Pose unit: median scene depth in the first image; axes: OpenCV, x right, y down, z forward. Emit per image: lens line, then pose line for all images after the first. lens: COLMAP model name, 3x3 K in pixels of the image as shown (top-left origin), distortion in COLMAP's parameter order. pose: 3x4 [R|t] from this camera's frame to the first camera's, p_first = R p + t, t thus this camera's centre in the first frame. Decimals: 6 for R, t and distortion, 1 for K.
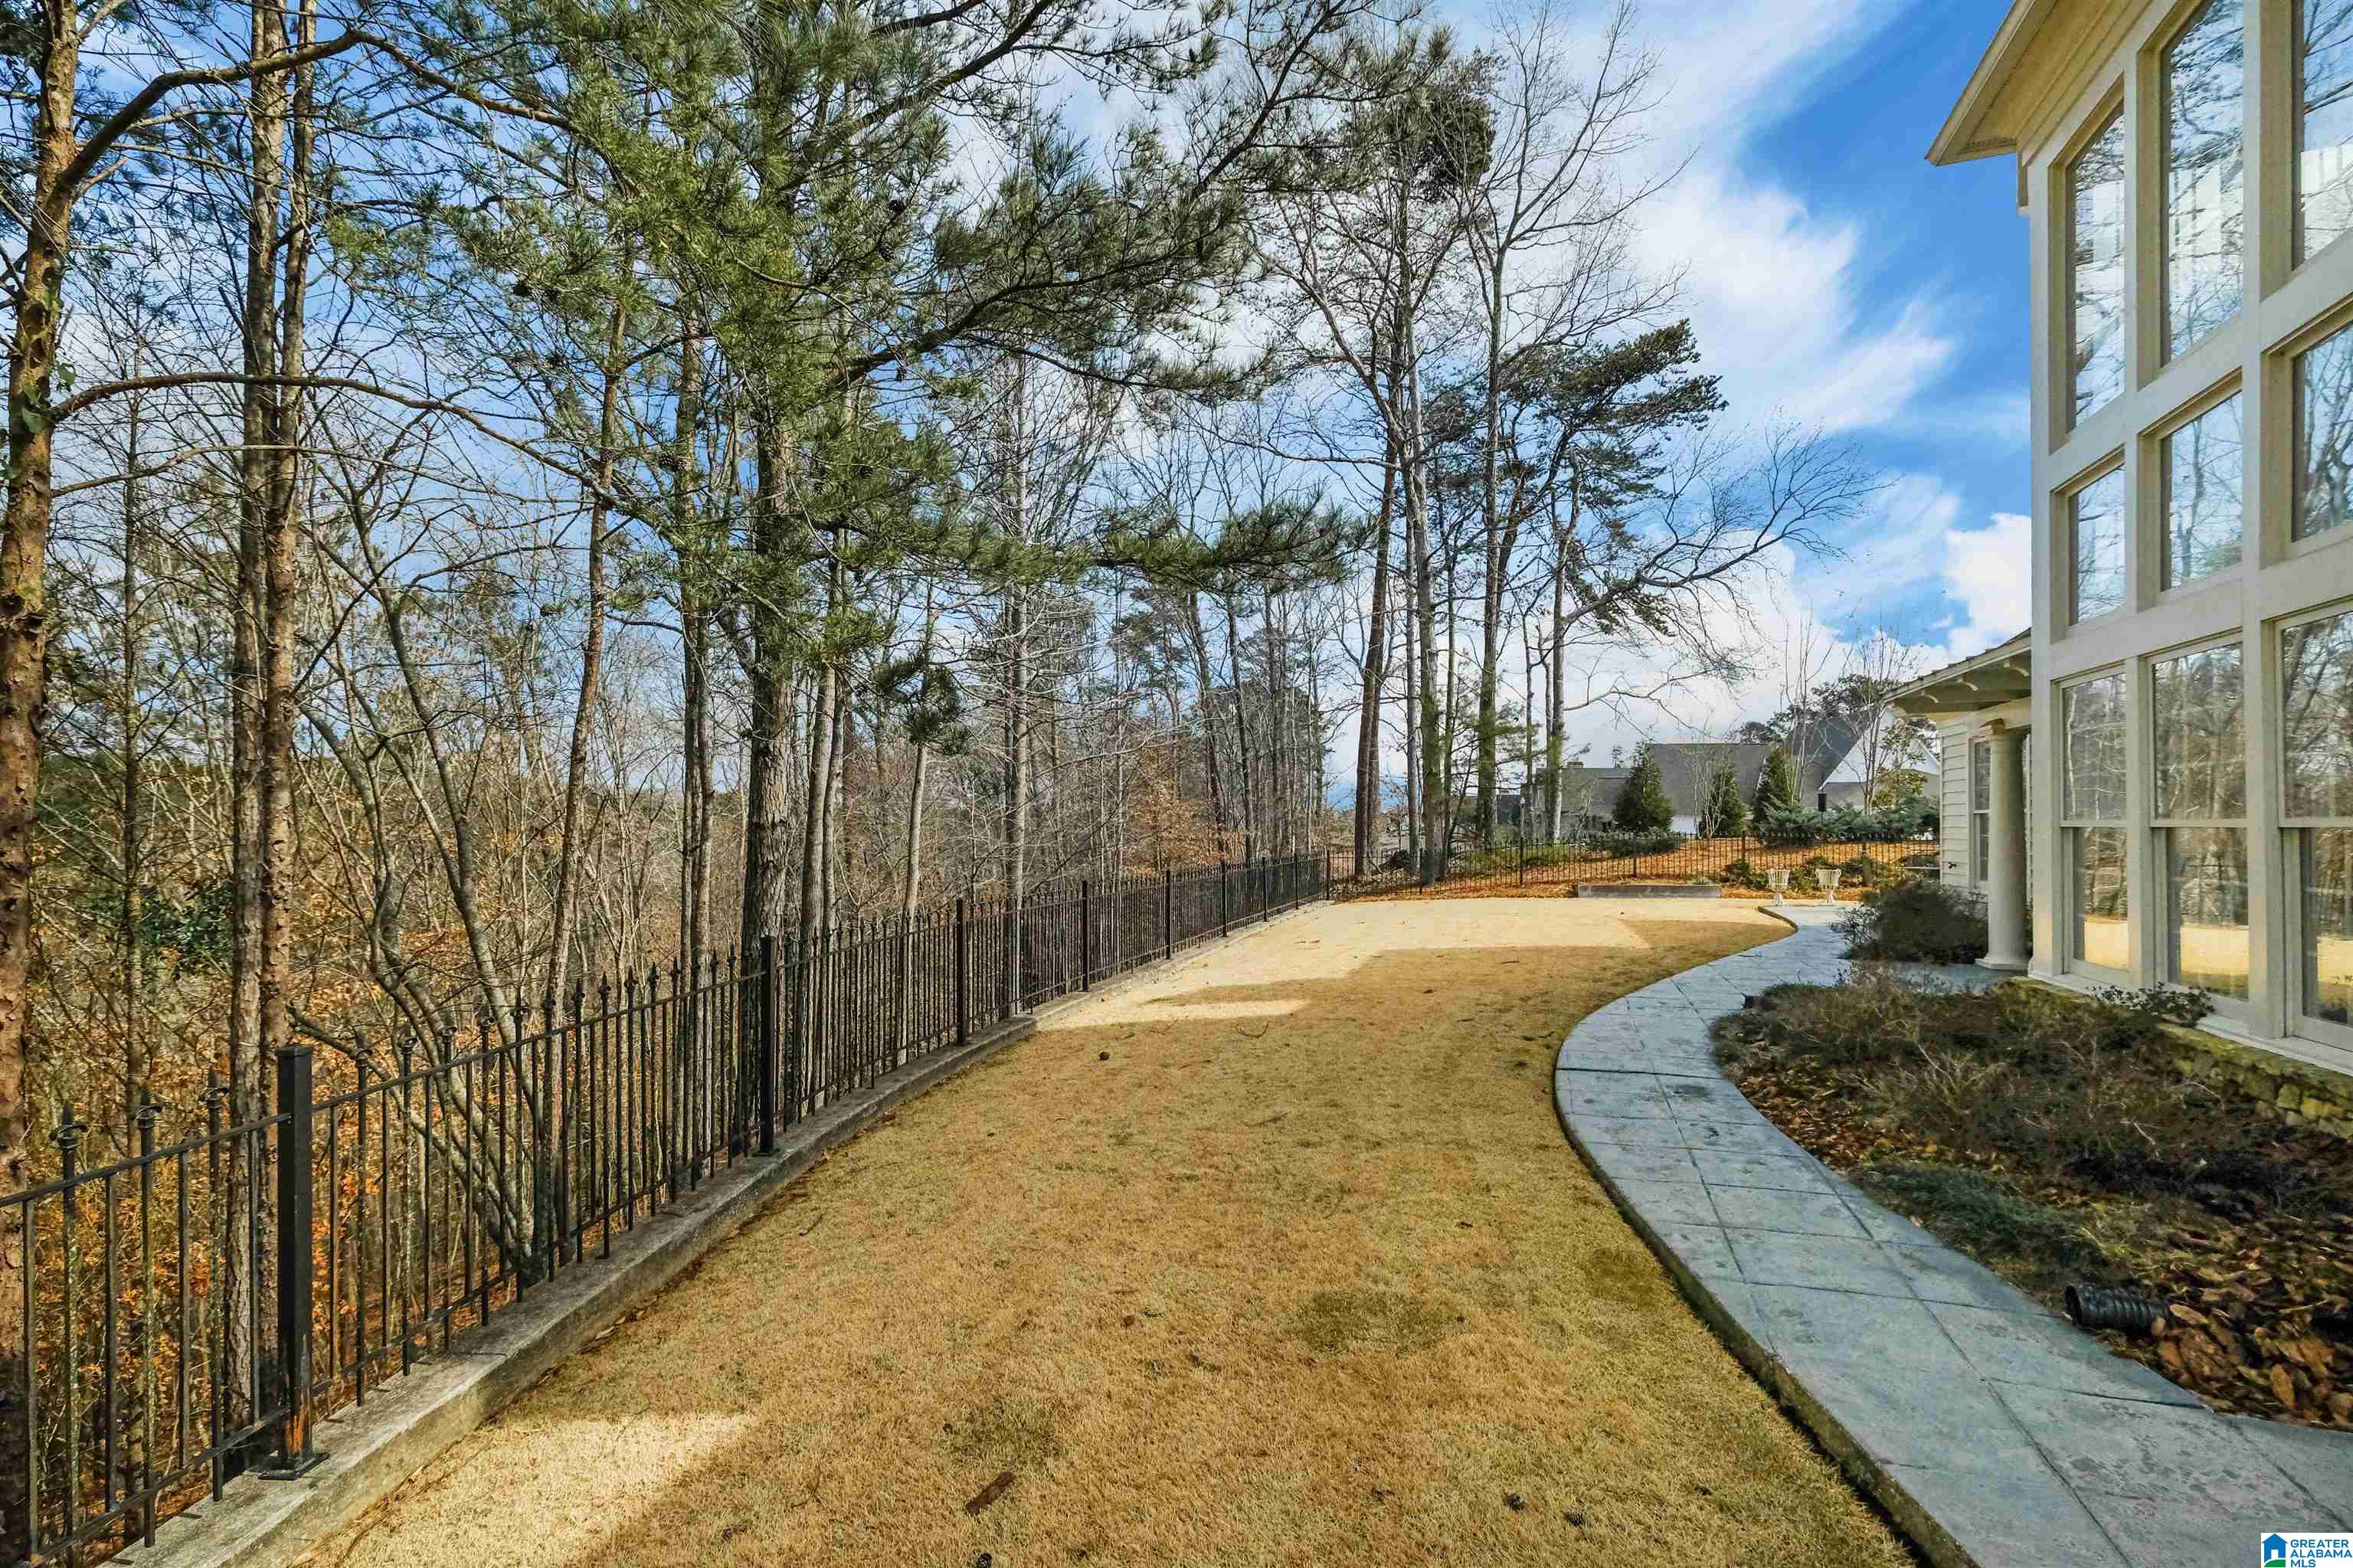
lens RADIAL K [[1033.4, 0, 1172.2], [0, 1033.4, 817.8], [0, 0, 1]] dist [-0.010878, 0.000905]
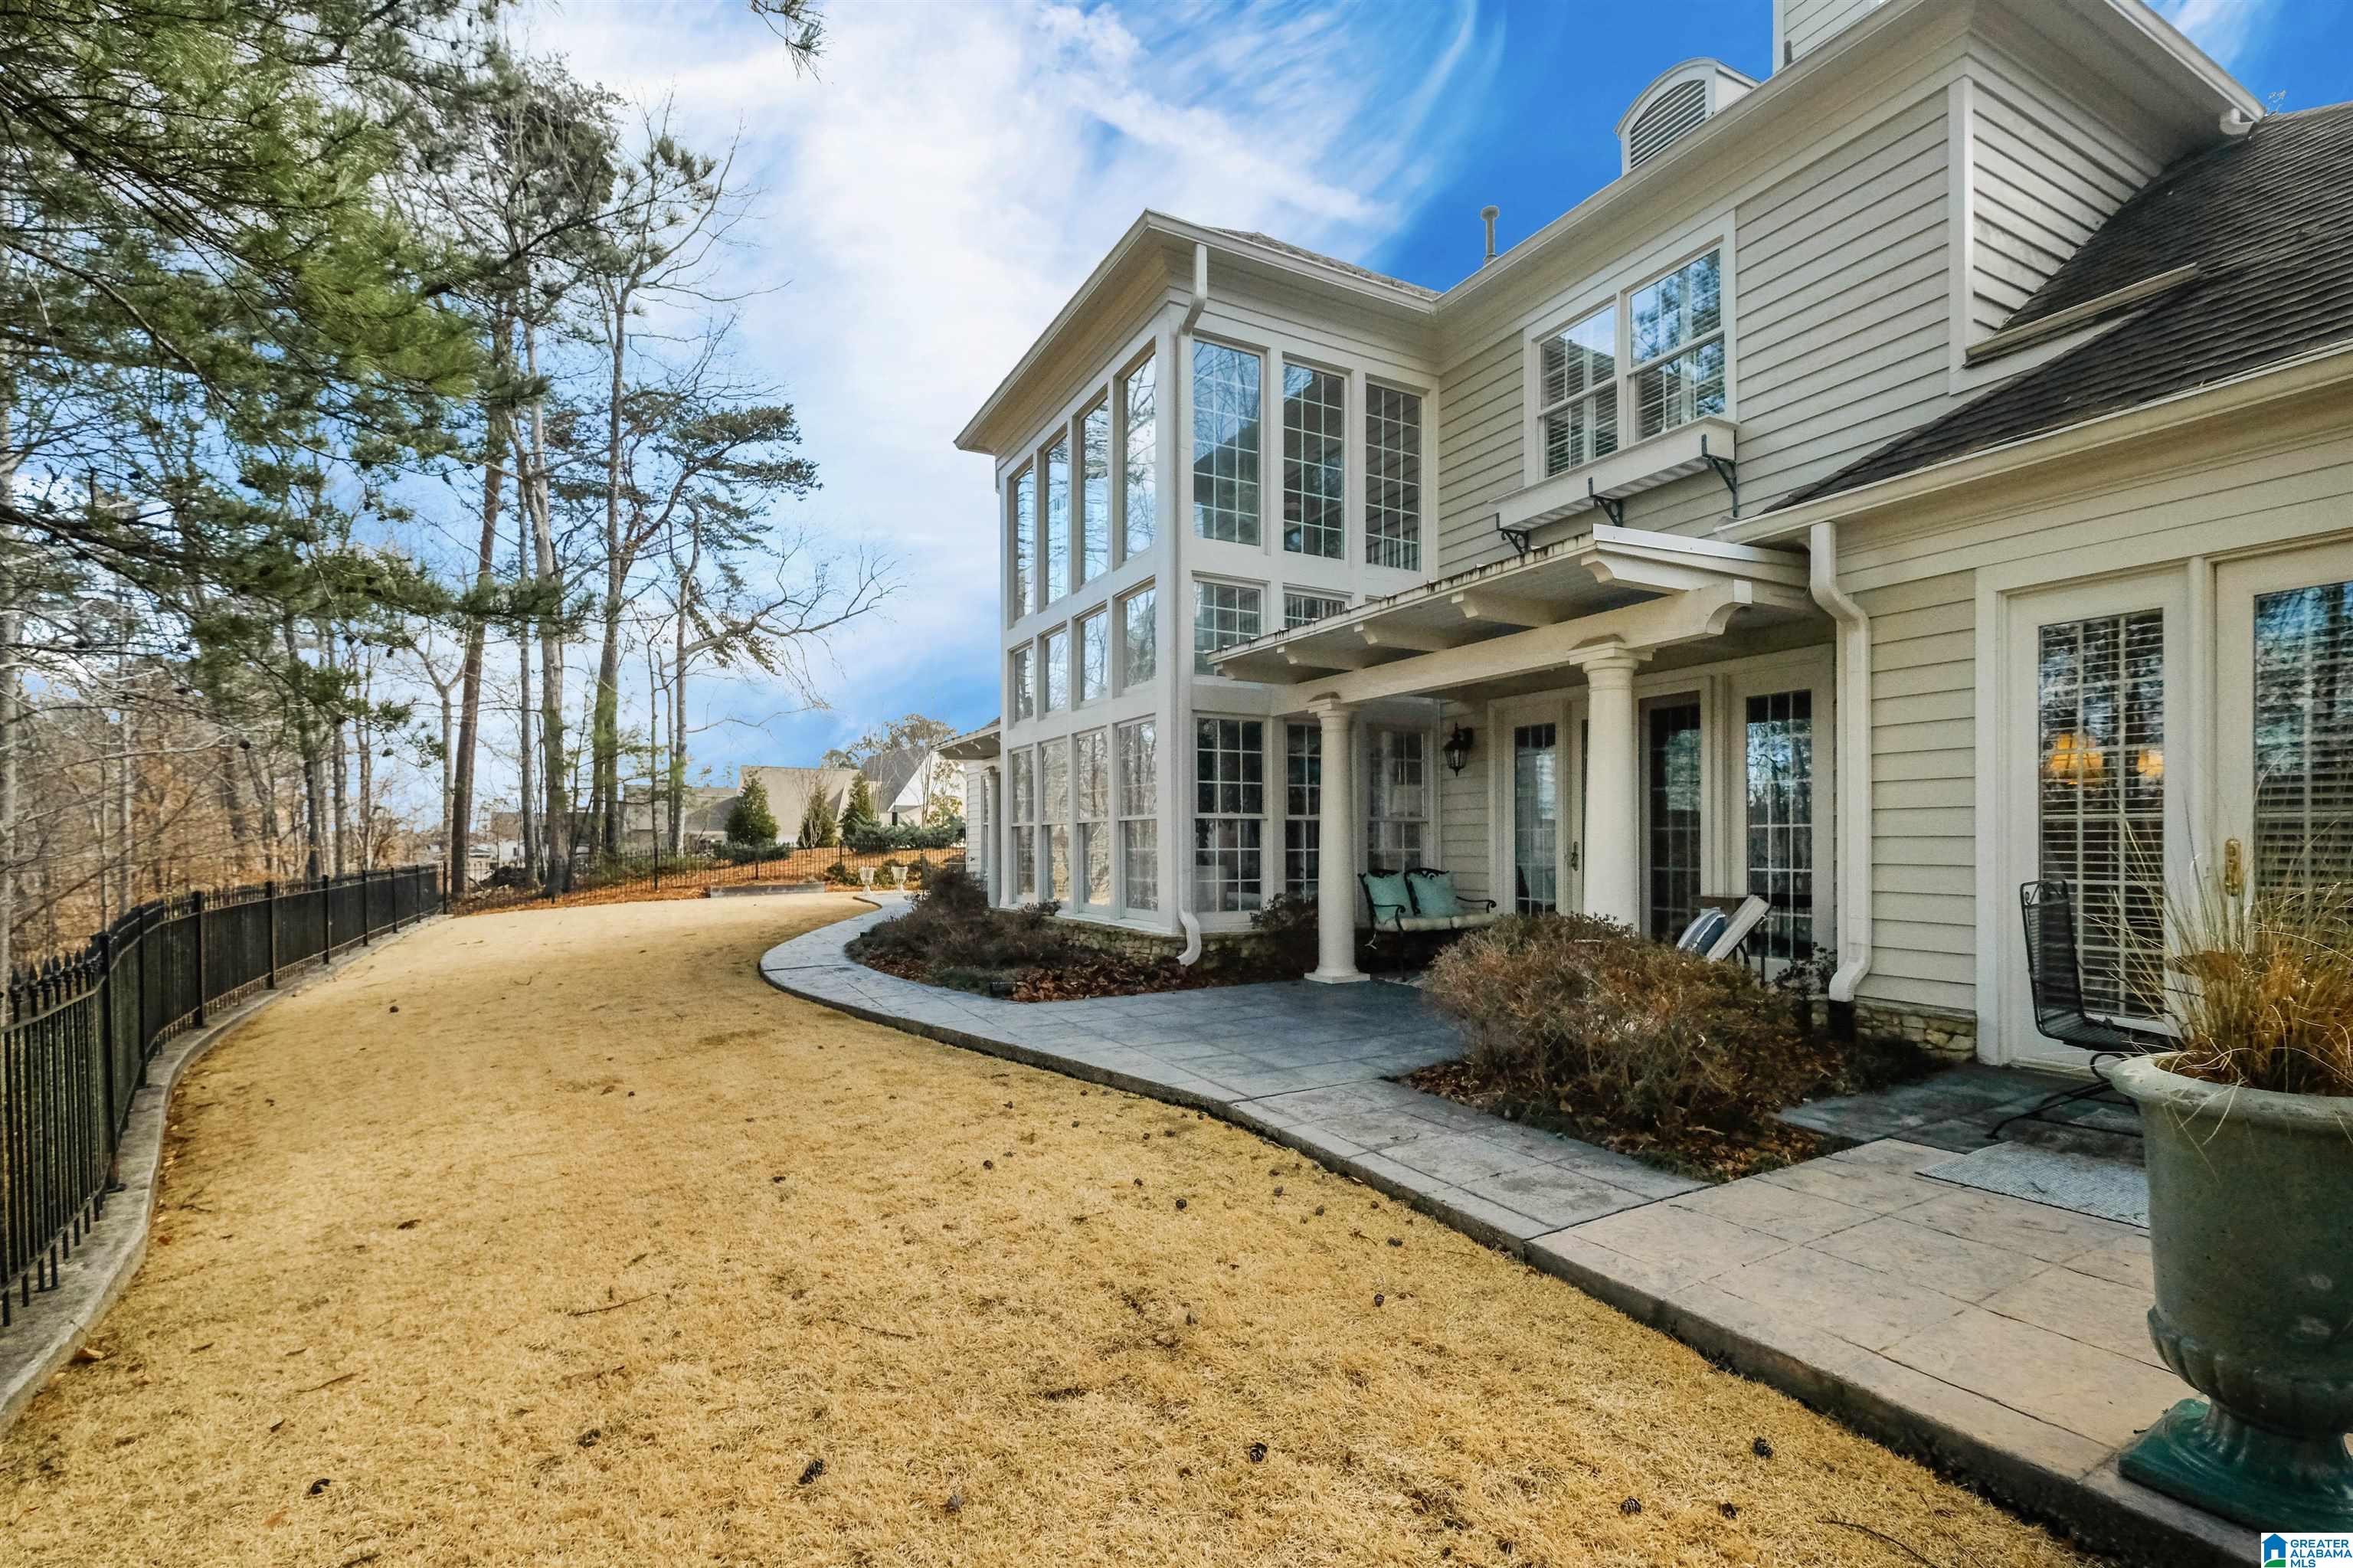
lens RADIAL K [[1033.4, 0, 1181.8], [0, 1033.4, 844.6], [0, 0, 1]] dist [-0.010878, 0.000905]
pose [[0.667922, -0.007700, 0.744192, -0.084447], [0.002388, 0.999964, 0.008203, 0.006567], [-0.744228, -0.003702, 0.667916, -0.124430]]
